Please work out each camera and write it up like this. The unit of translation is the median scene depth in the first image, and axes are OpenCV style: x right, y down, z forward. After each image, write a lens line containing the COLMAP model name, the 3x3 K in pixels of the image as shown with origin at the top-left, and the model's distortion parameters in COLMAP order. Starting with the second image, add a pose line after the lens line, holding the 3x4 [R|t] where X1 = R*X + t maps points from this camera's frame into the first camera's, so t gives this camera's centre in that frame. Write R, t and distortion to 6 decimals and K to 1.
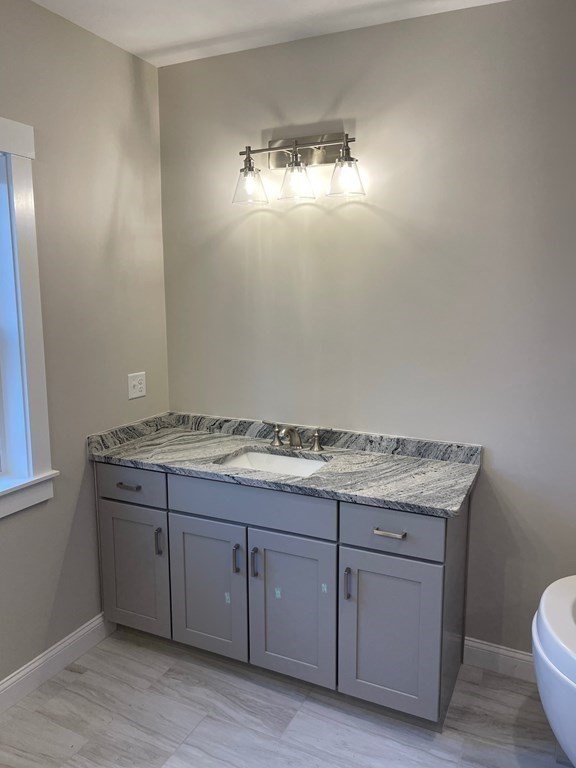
lens RADIAL K [[576.2, 0, 288.0], [0, 576.2, 384.0], [0, 0, 1]] dist [0.045794, -0.072486]
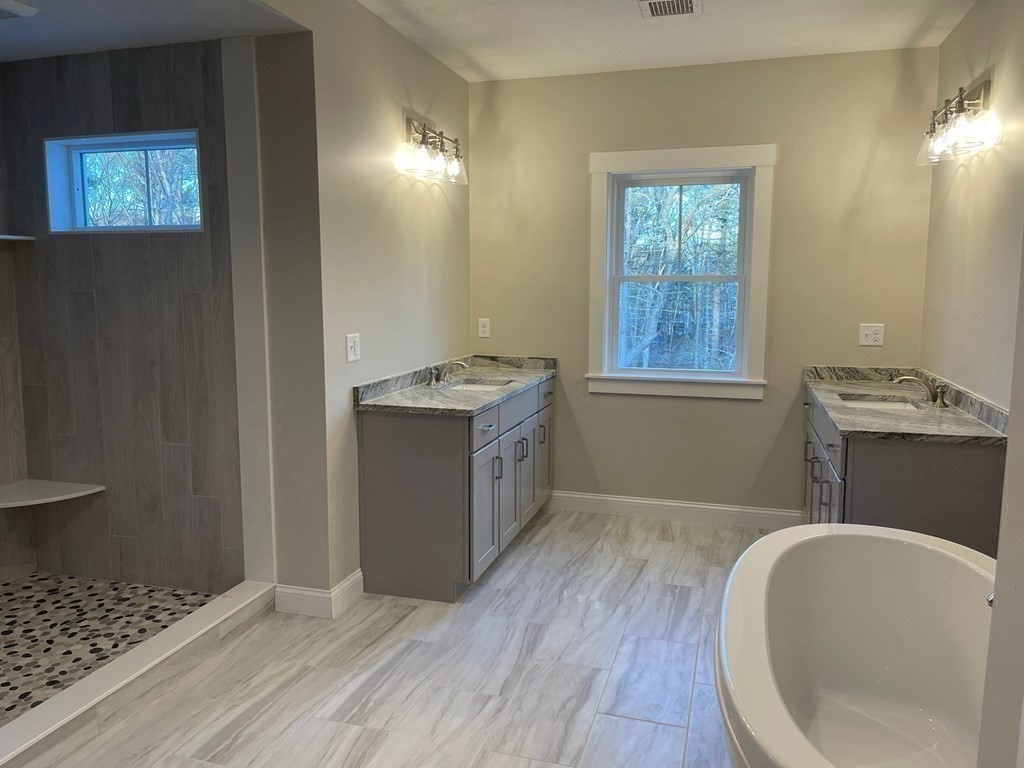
lens RADIAL K [[768.2, 0, 512.0], [0, 768.2, 384.0], [0, 0, 1]] dist [0.045794, -0.072486]
pose [[0.142313, 0.129356, -0.981333, 1.228405], [-0.153728, 0.982282, 0.107188, 0.046116], [0.977811, 0.135604, 0.159677, 0.084738]]
